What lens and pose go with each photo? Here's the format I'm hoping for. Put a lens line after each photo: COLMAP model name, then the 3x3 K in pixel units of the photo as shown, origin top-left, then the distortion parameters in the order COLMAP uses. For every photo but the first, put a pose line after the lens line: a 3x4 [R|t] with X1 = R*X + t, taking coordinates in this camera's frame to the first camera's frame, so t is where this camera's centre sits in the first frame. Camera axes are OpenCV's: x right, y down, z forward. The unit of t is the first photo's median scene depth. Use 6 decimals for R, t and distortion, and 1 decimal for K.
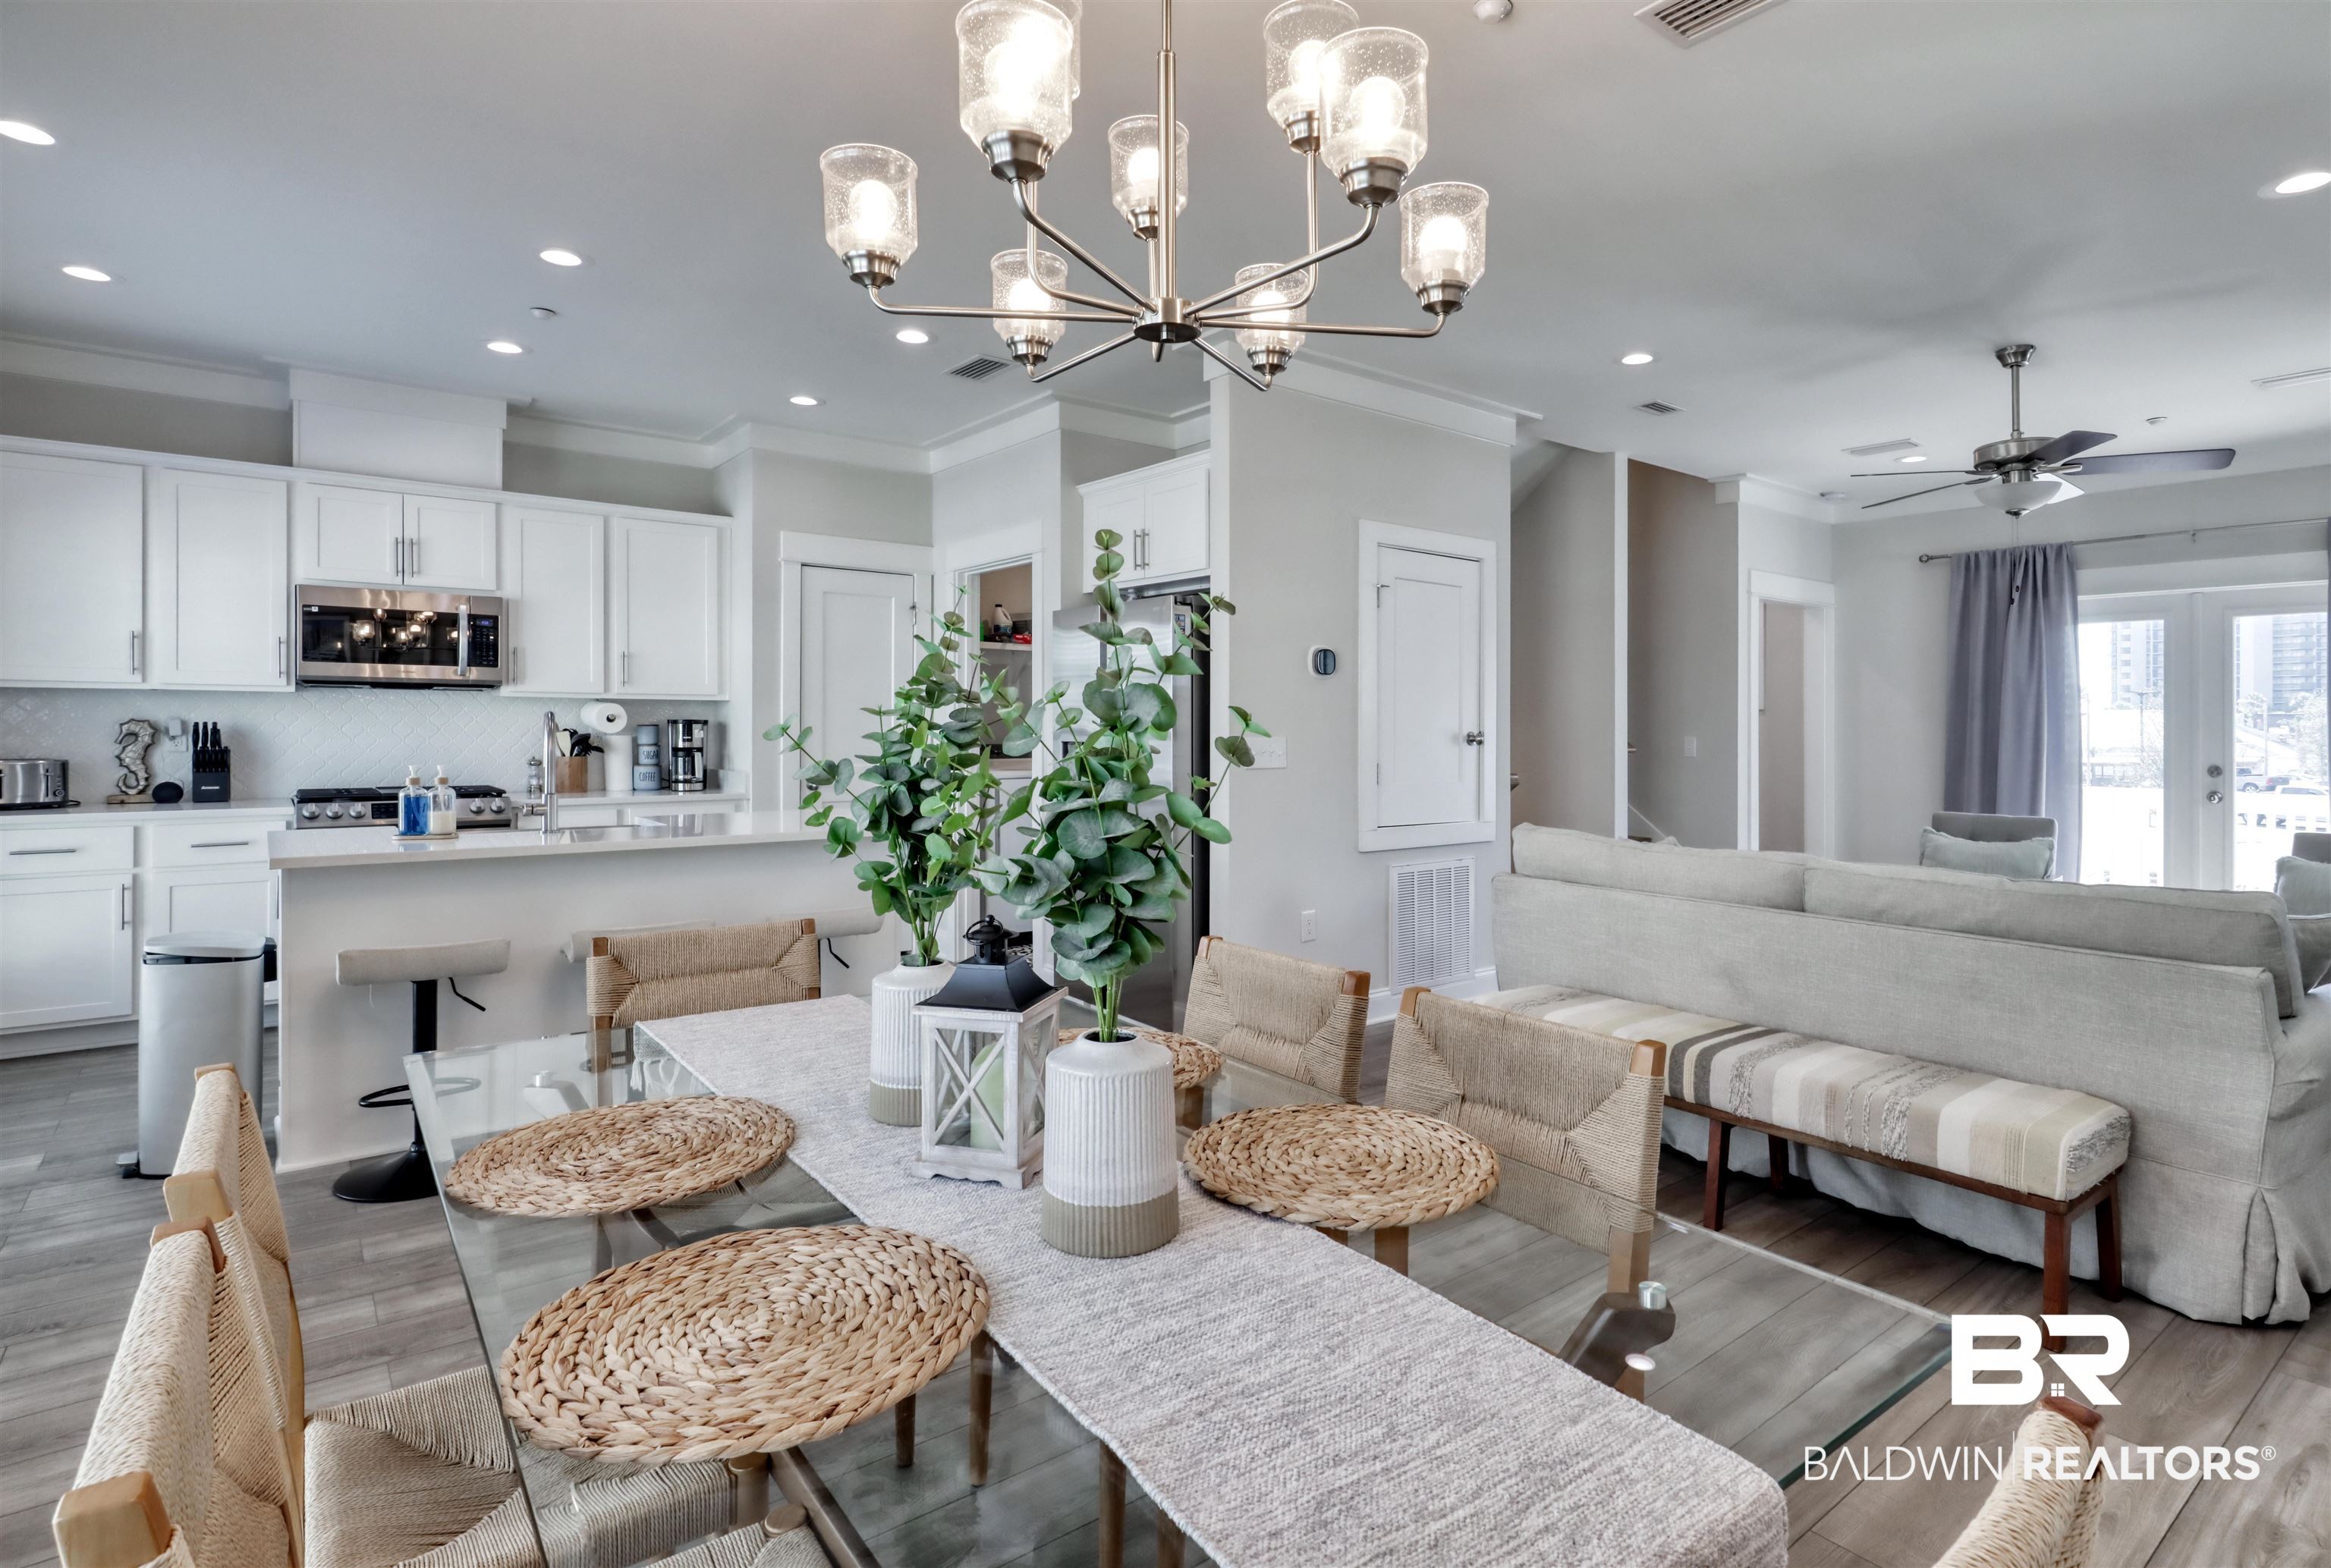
lens RADIAL K [[1142.7, 0, 1166.6], [0, 1142.7, 714.4], [0, 0, 1]] dist [0.001335, 0.000879]
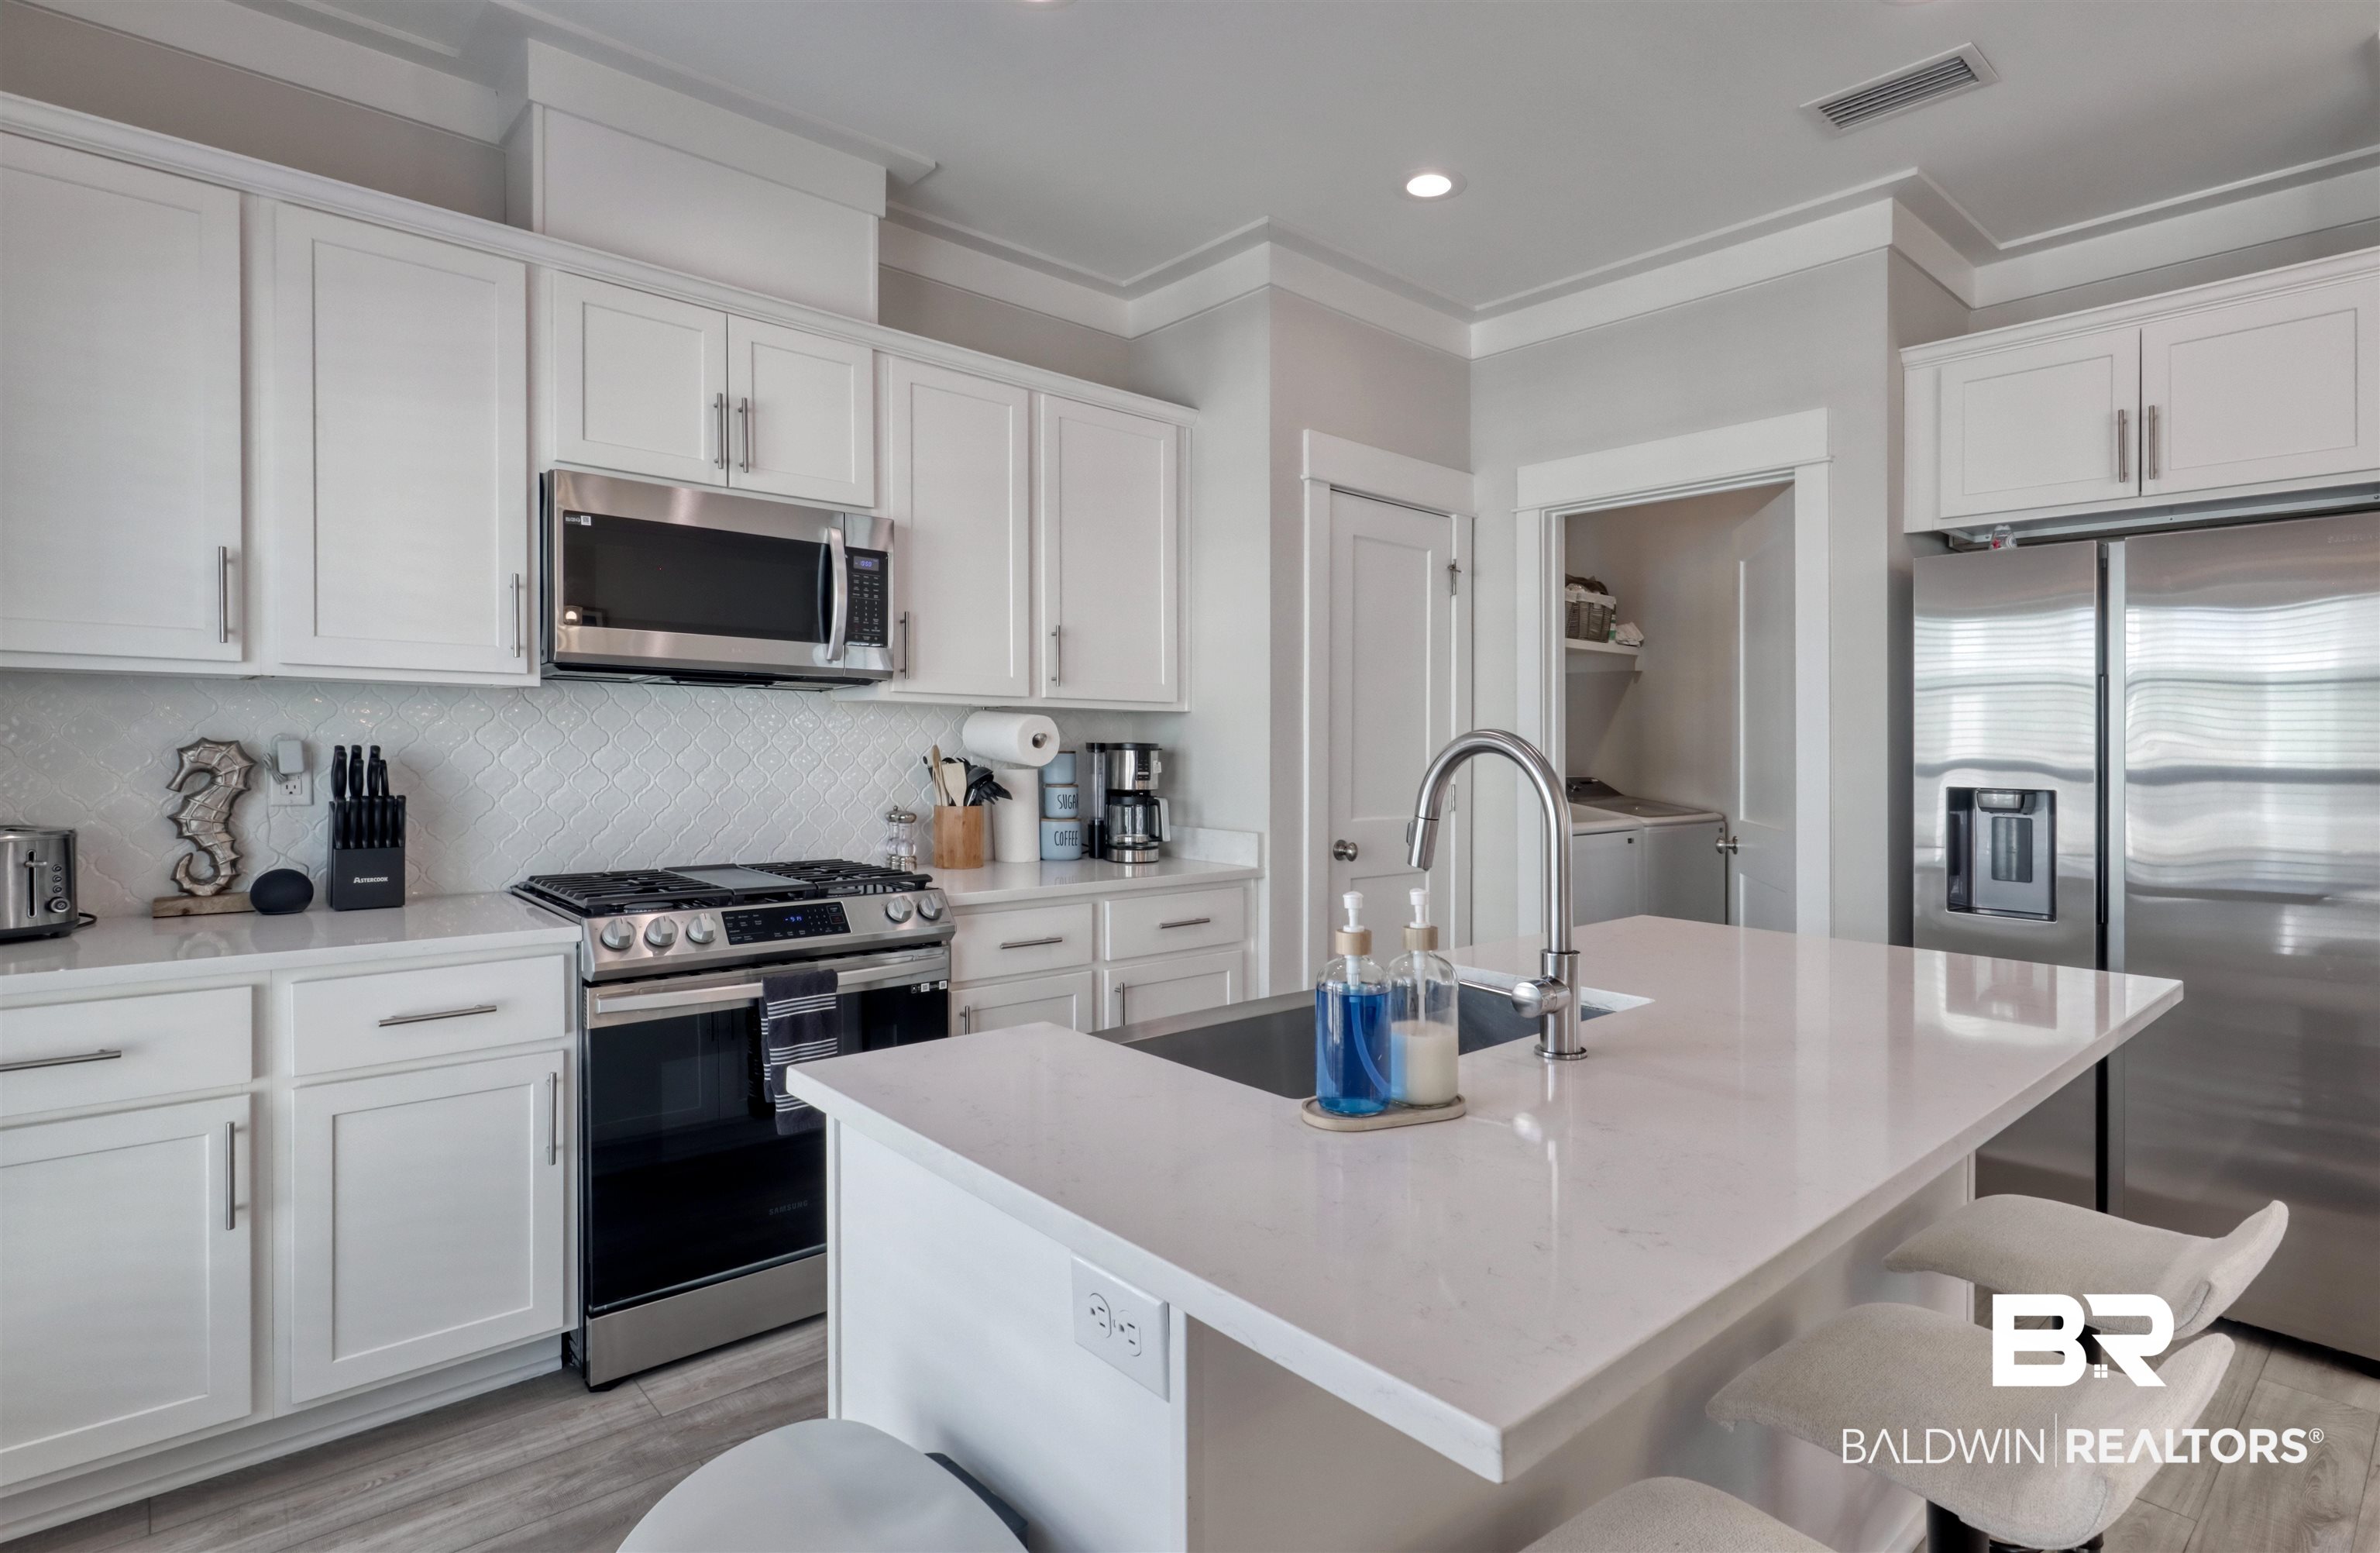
lens RADIAL K [[1166.7, 0, 1245.5], [0, 1166.7, 747.5], [0, 0, 1]] dist [-0.000178, -0.000773]
pose [[0.996011, 0.006631, 0.088983, -0.476918], [-0.007862, 0.999878, 0.013491, -0.002121], [-0.088883, -0.014137, 0.995942, 0.442154]]
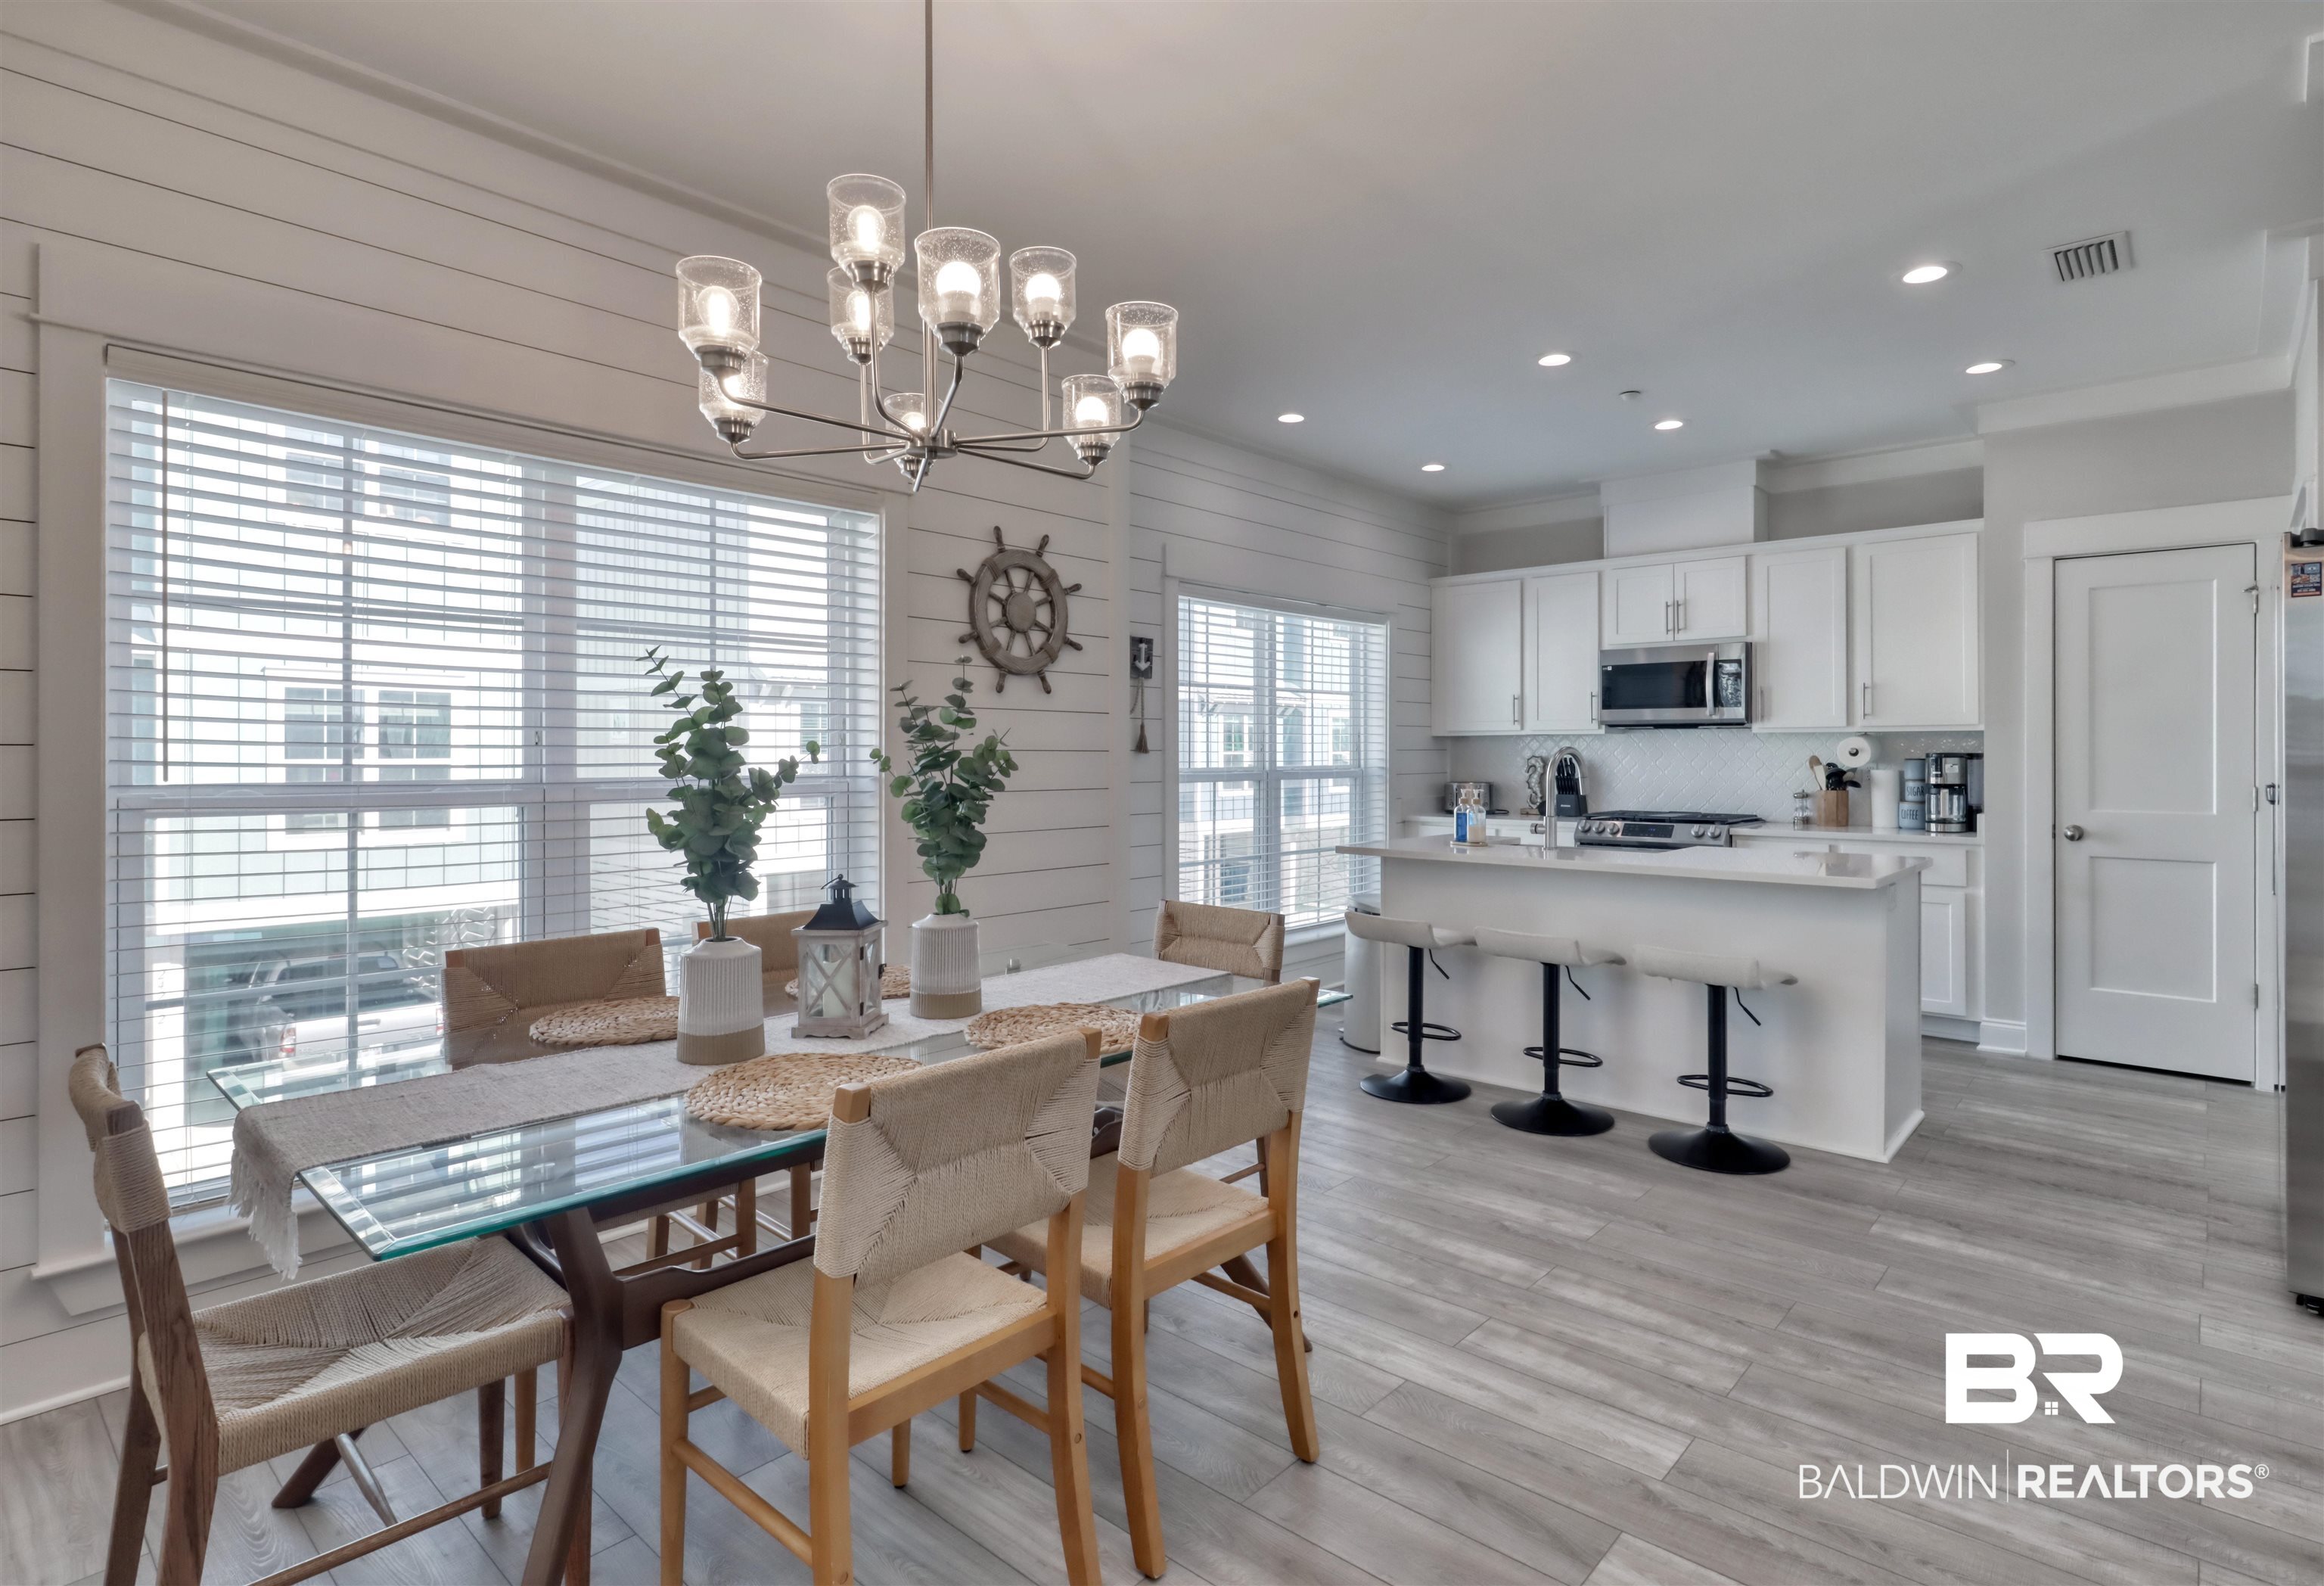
lens RADIAL K [[1159.9, 0, 1224.3], [0, 1159.9, 771.4], [0, 0, 1]] dist [-0.002013, 0.000416]
pose [[0.216433, 0.009055, -0.976255, 0.399654], [0.010985, 0.999871, 0.011709, 0.002477], [0.976236, -0.013259, 0.216306, 0.287145]]
